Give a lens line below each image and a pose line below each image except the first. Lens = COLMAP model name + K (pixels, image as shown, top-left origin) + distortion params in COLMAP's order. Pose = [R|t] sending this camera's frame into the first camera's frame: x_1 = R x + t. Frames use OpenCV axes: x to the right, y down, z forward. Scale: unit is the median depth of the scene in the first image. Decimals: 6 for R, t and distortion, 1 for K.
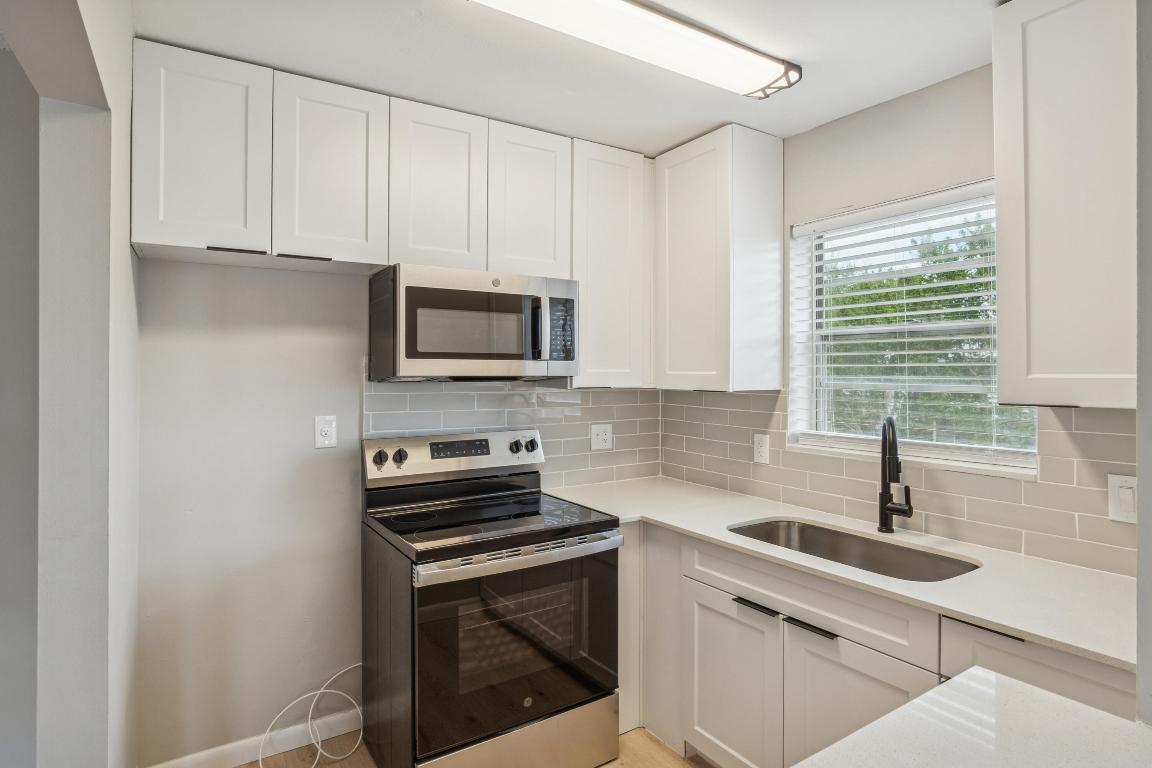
lens RADIAL K [[619.4, 0, 598.6], [0, 619.4, 375.8], [0, 0, 1]] dist [-0.002818, -0.000369]
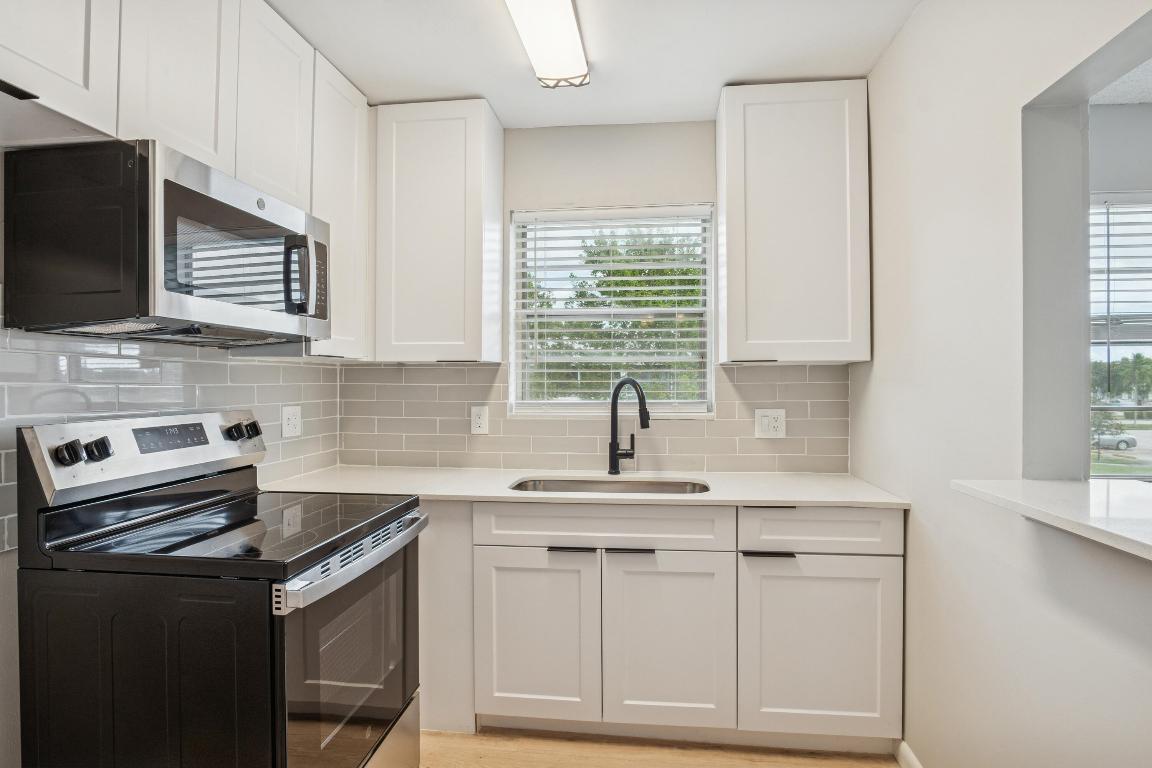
lens RADIAL K [[619.4, 0, 576.7], [0, 619.4, 376.9], [0, 0, 1]] dist [-0.002818, -0.000369]
pose [[0.664497, 0.000713, 0.747291, -0.420857], [0.008530, 0.999927, -0.008539, 0.058264], [-0.747242, 0.012049, 0.664442, 0.199457]]
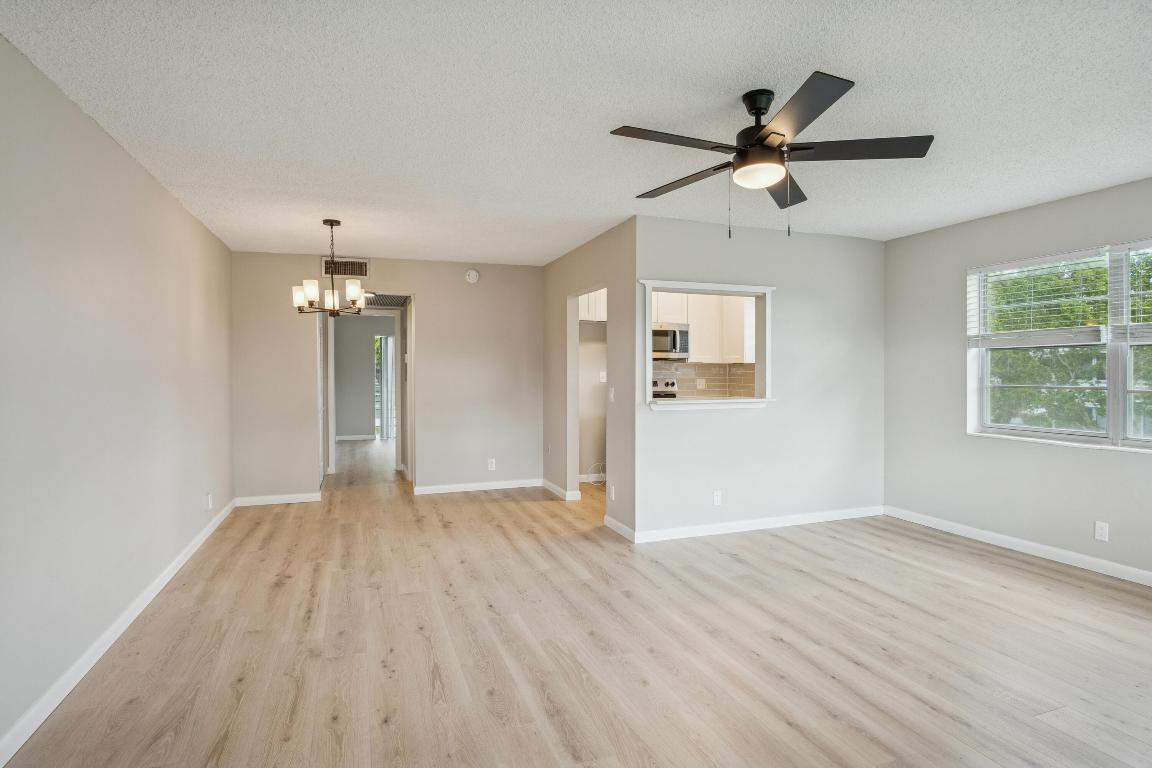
lens RADIAL K [[619.4, 0, 578.6], [0, 619.4, 379.8], [0, 0, 1]] dist [-0.002818, -0.000369]
pose [[0.968116, 0.002571, -0.250488, 0.177109], [0.001024, 0.999898, 0.014220, 0.055814], [0.250499, -0.014023, 0.968015, -1.779245]]
